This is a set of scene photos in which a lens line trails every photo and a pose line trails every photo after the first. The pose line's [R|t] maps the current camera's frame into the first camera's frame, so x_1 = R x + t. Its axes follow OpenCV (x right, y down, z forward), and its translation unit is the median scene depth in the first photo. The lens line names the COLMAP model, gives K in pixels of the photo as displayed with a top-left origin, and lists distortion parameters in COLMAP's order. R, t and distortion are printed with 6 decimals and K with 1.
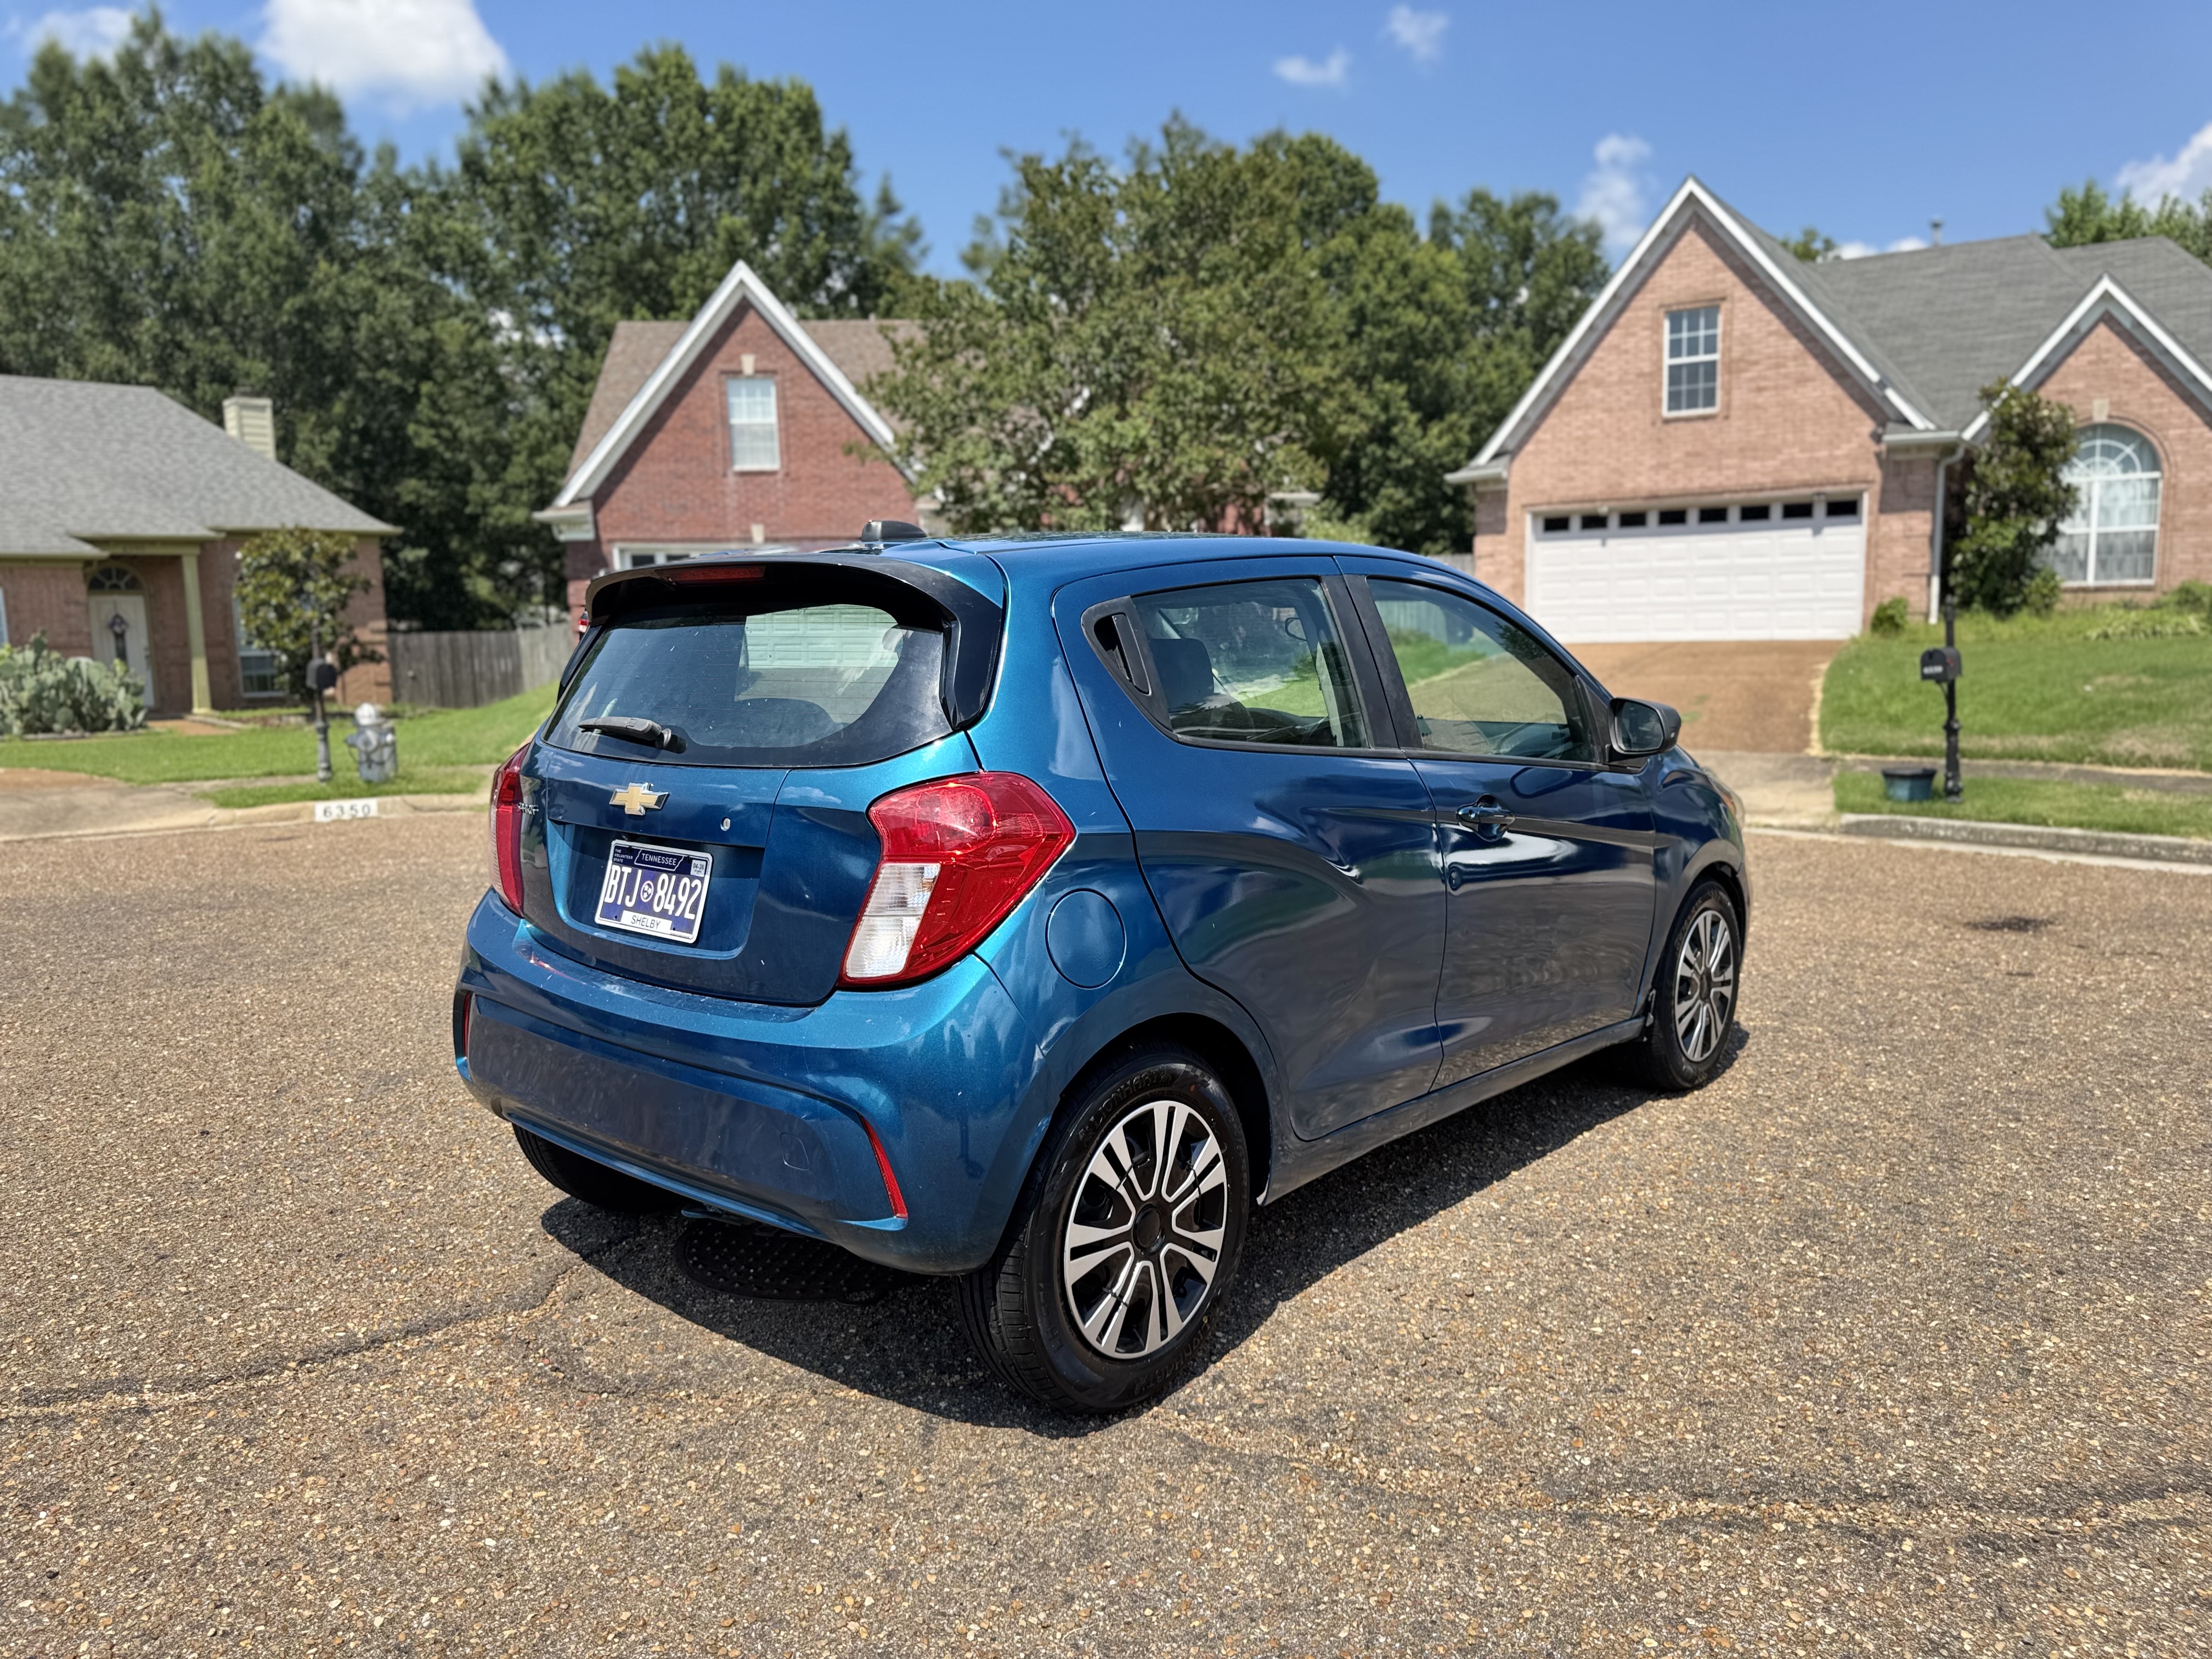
lens RADIAL K [[1583.2, 0, 1106.0], [0, 1583.2, 829.5], [0, 0, 1]] dist [0.001678, -0.001569]
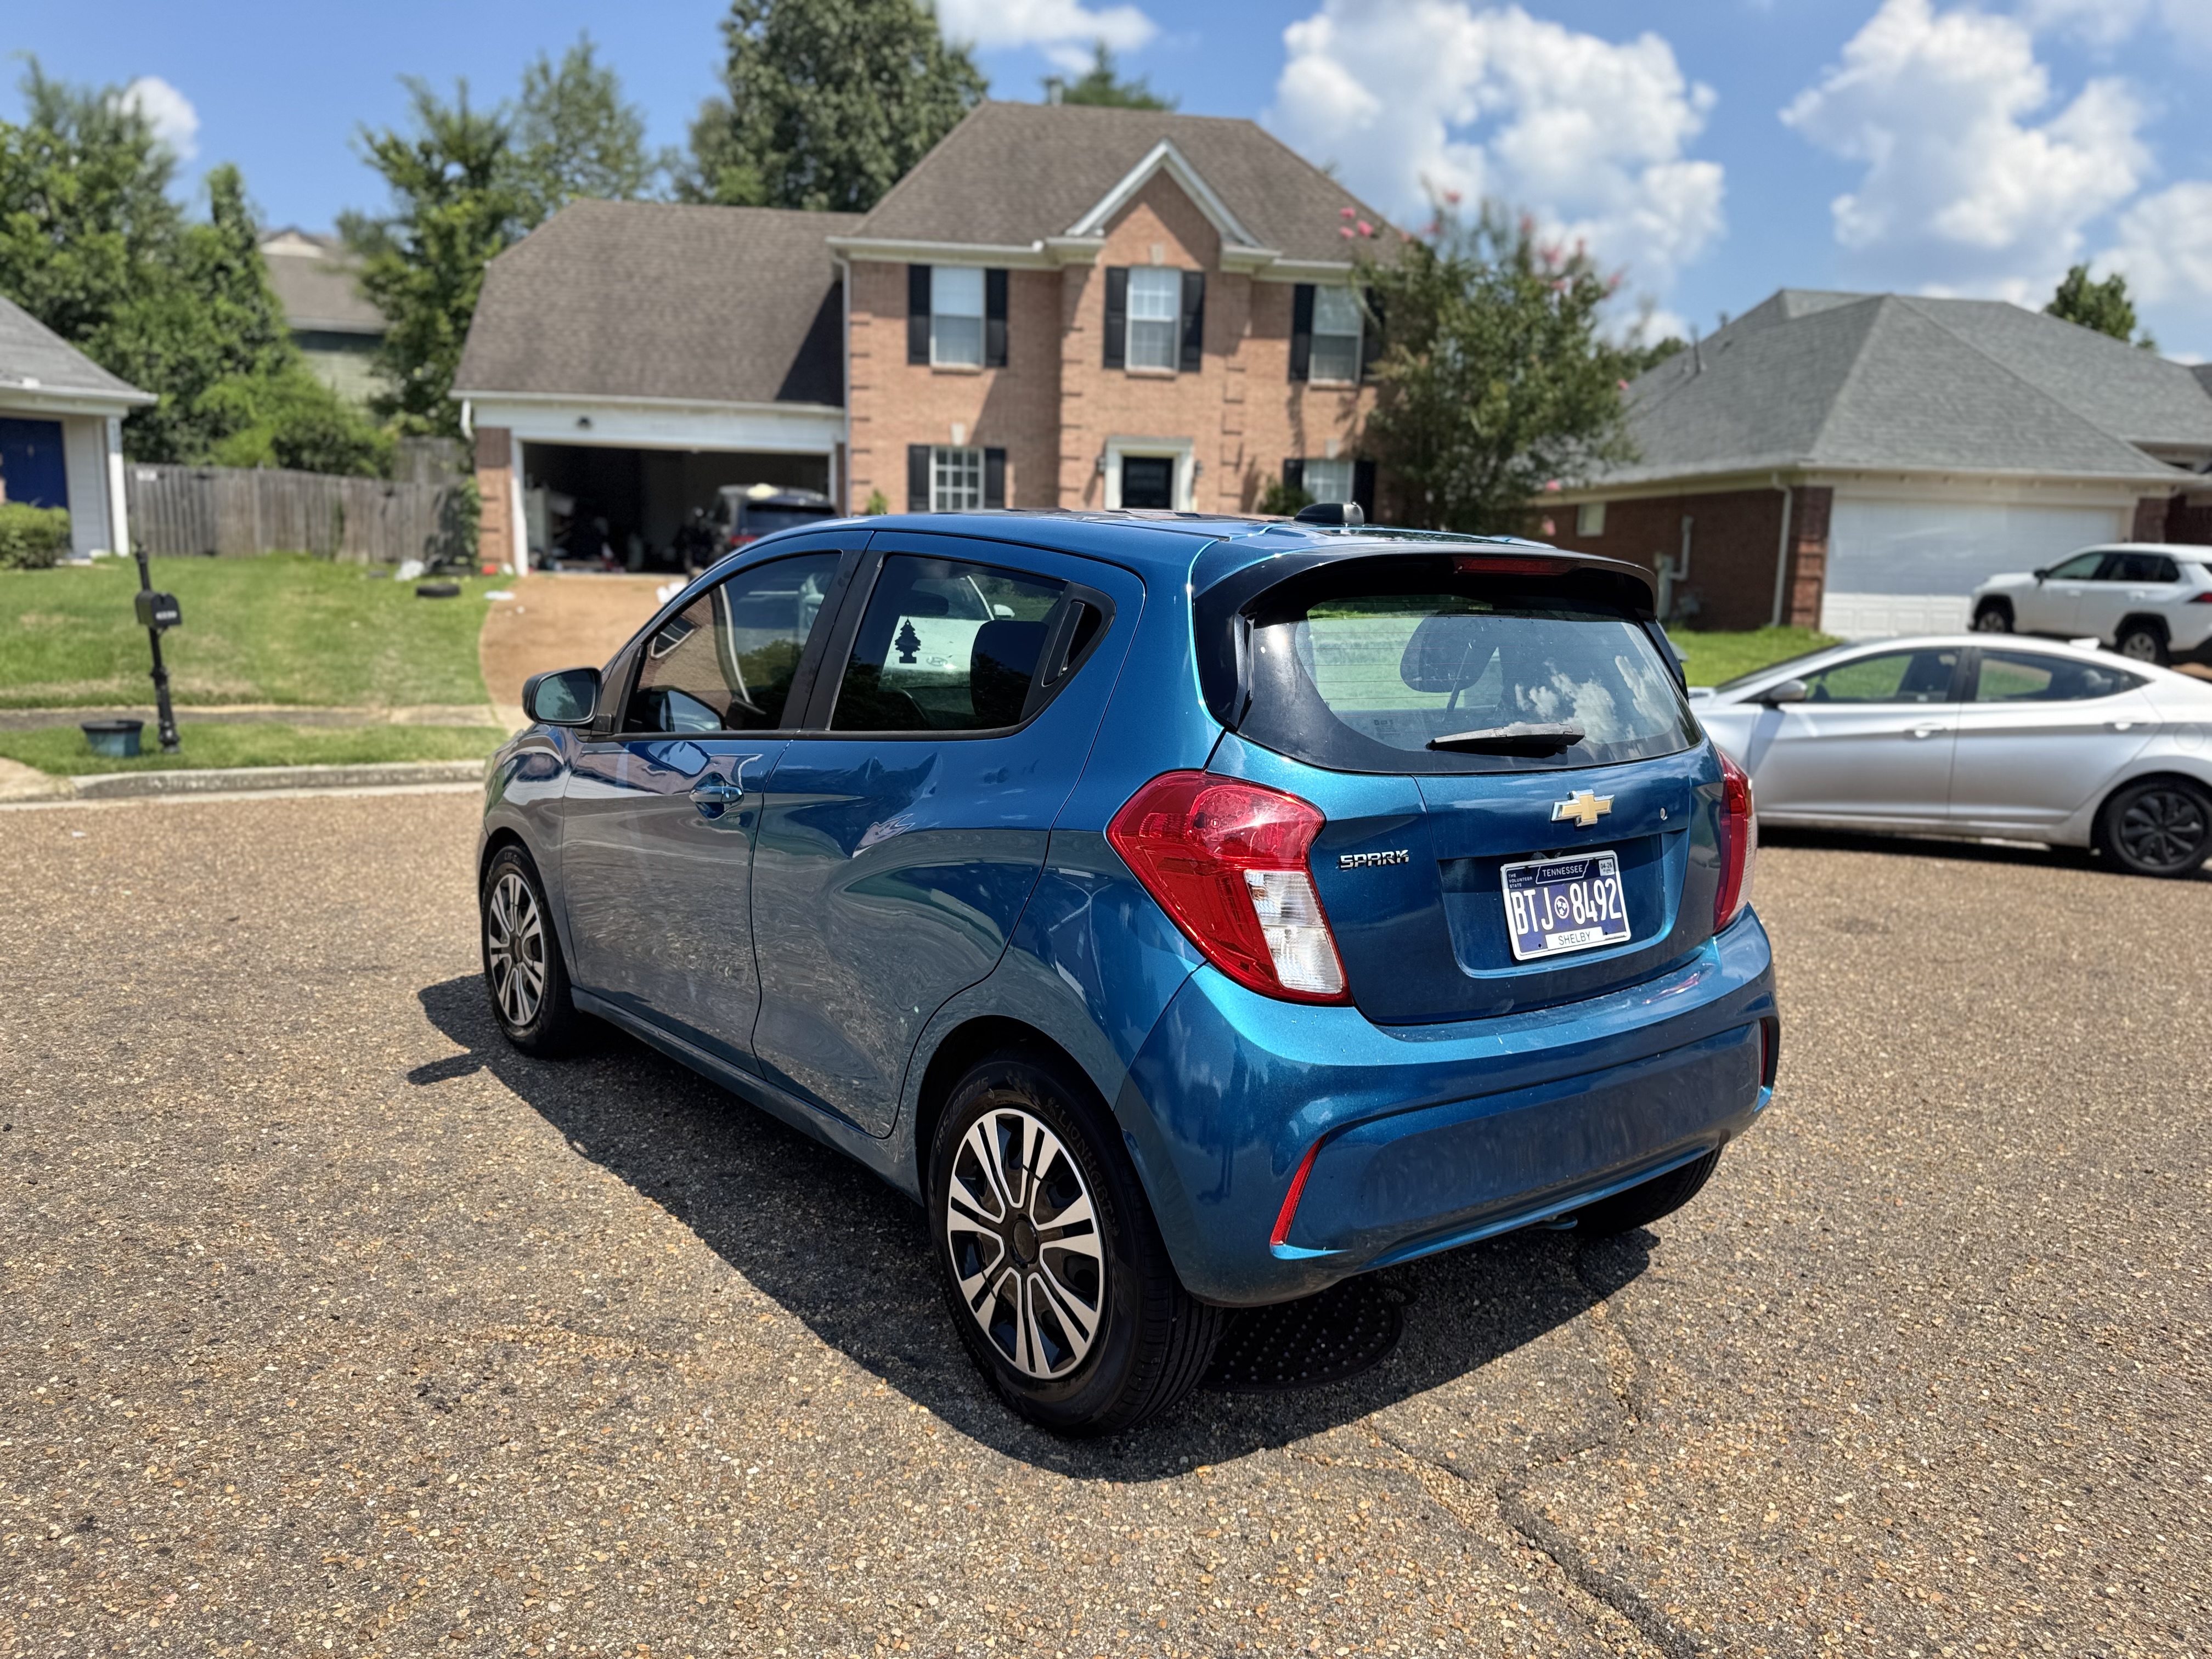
lens RADIAL K [[1557.6, 0, 1113.0], [0, 1557.6, 826.9], [0, 0, 1]] dist [0.048961, -0.067924]
pose [[0.171467, -0.132617, 0.976223, -0.164026], [0.088350, 0.988976, 0.118831, -0.018789], [-0.981220, 0.065874, 0.181293, 0.145335]]
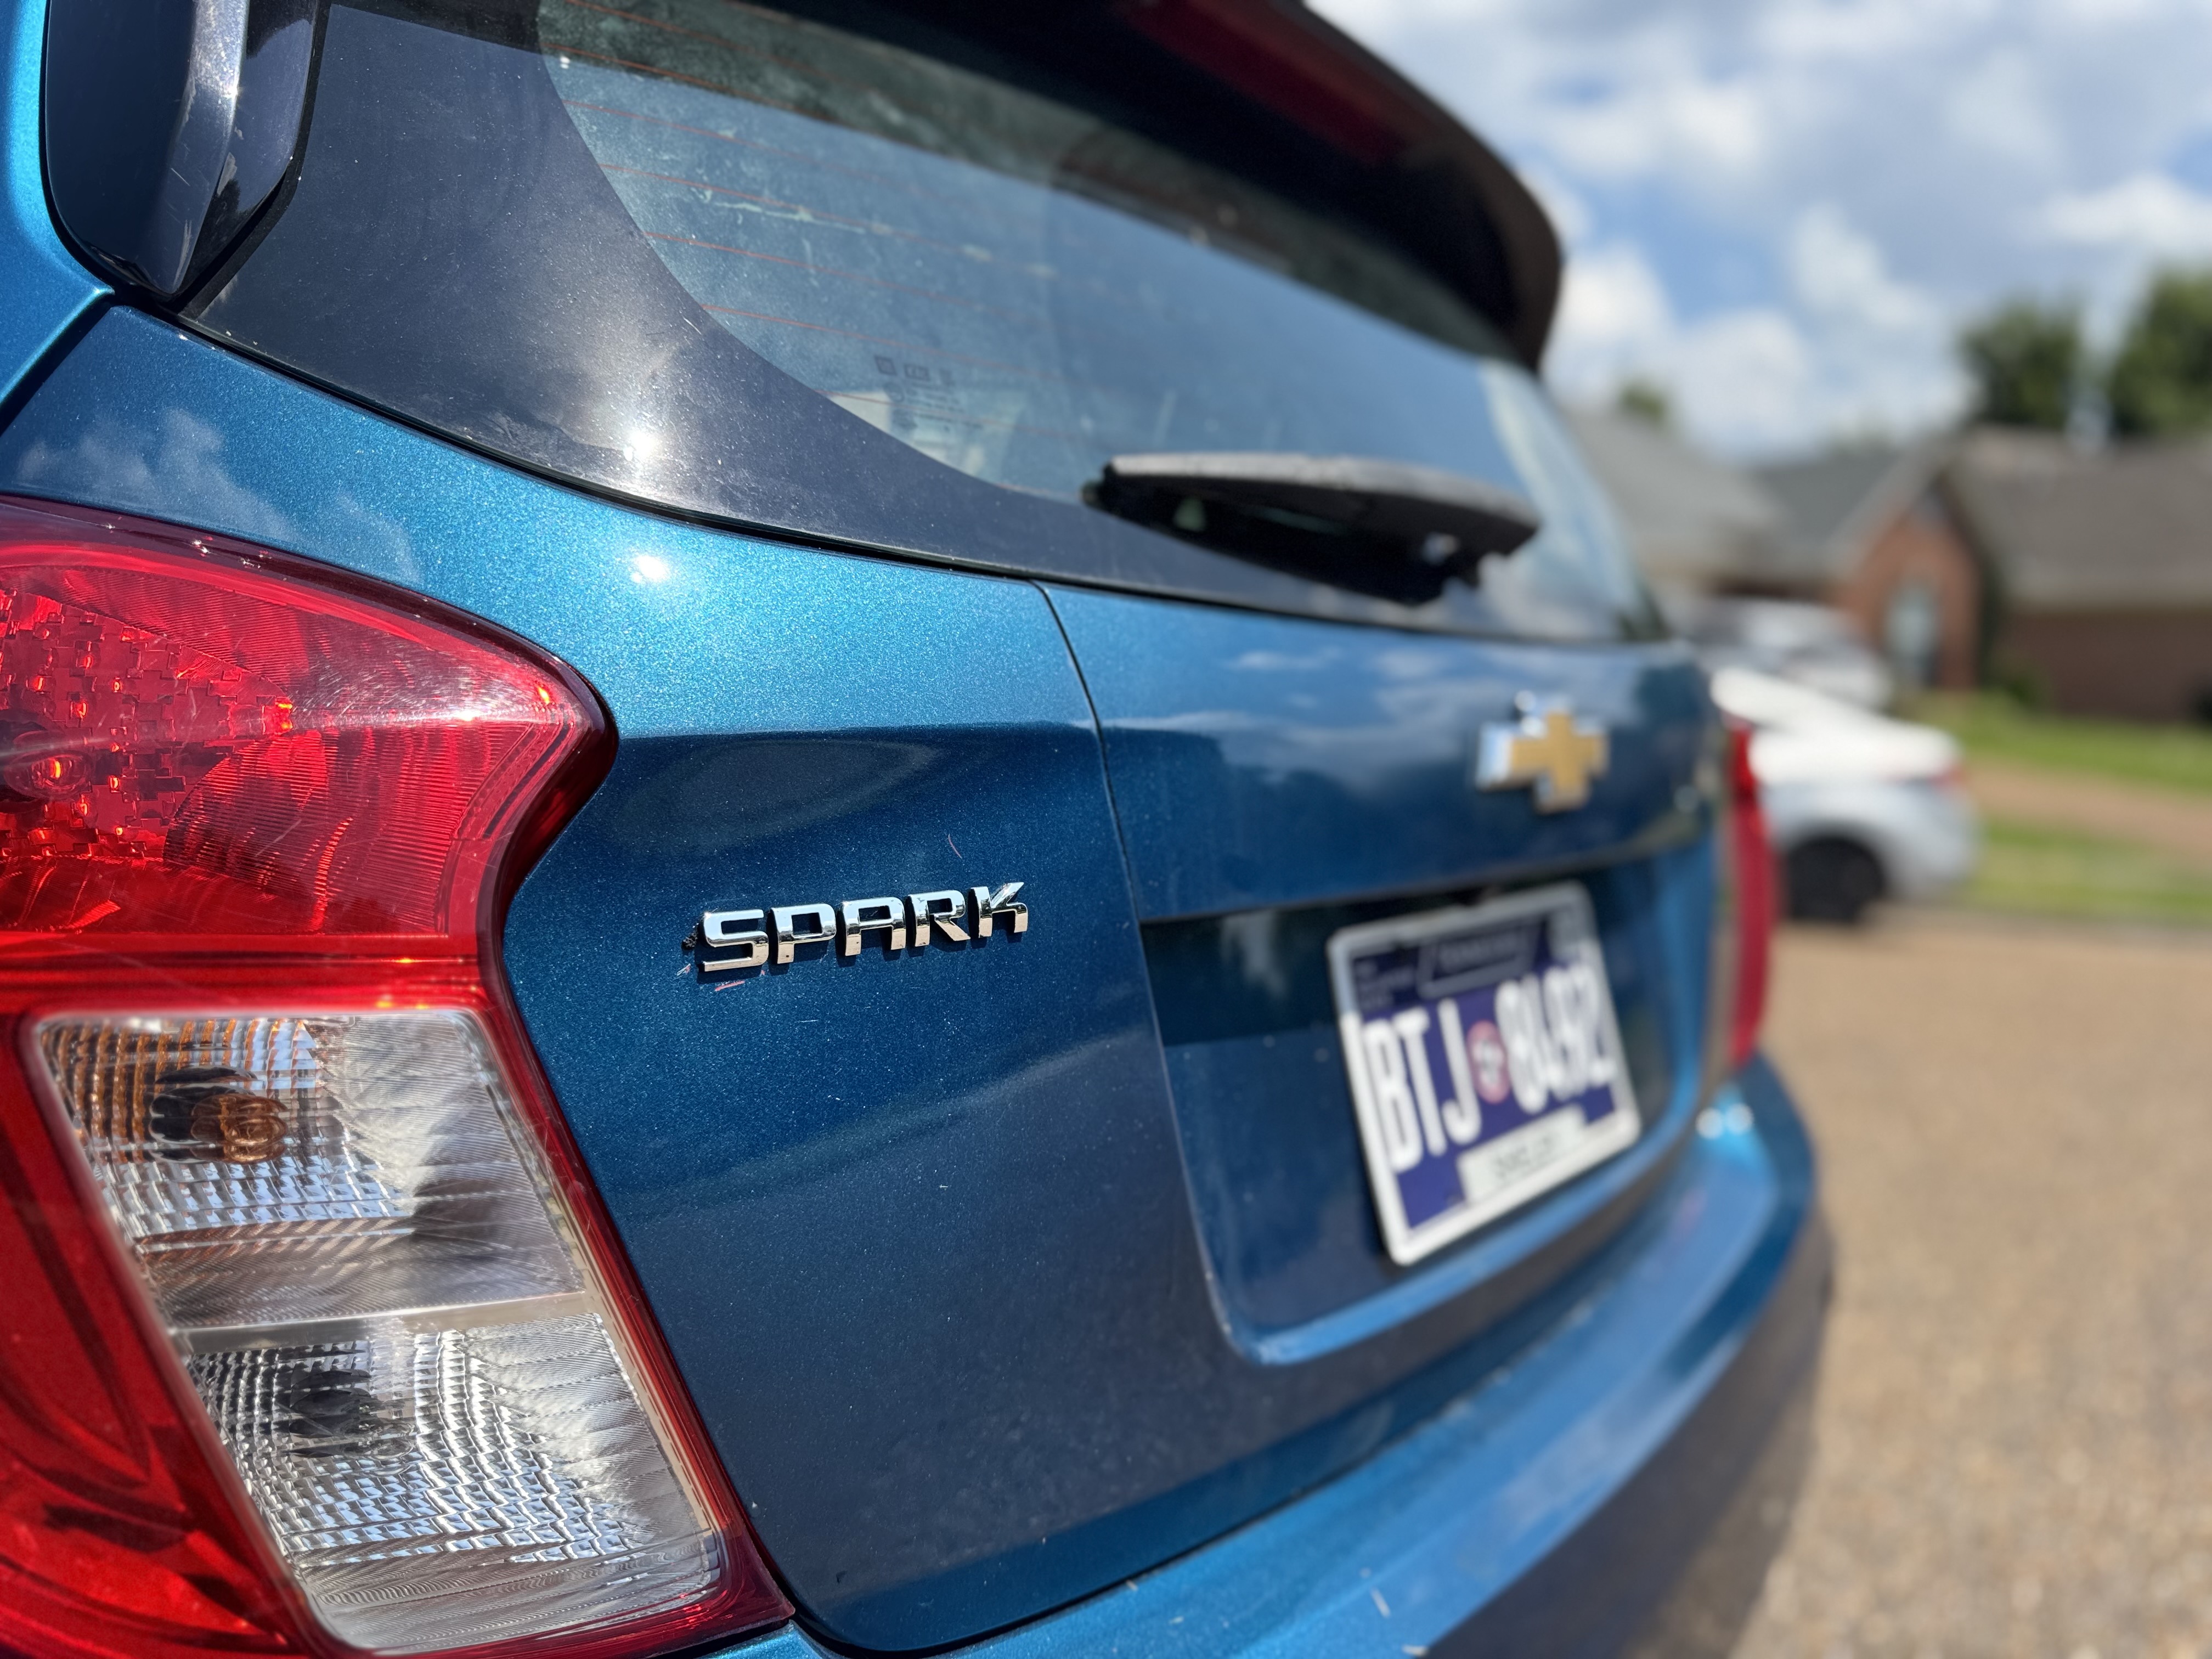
lens RADIAL K [[1568.4, 0, 1106.0], [0, 1568.4, 829.5], [0, 0, 1]] dist [0.040311, -0.067434]
pose [[-0.069106, -0.084069, 0.994061, -0.077288], [0.082741, 0.992527, 0.089692, -0.005056], [-0.994172, 0.088447, -0.061634, 0.145021]]
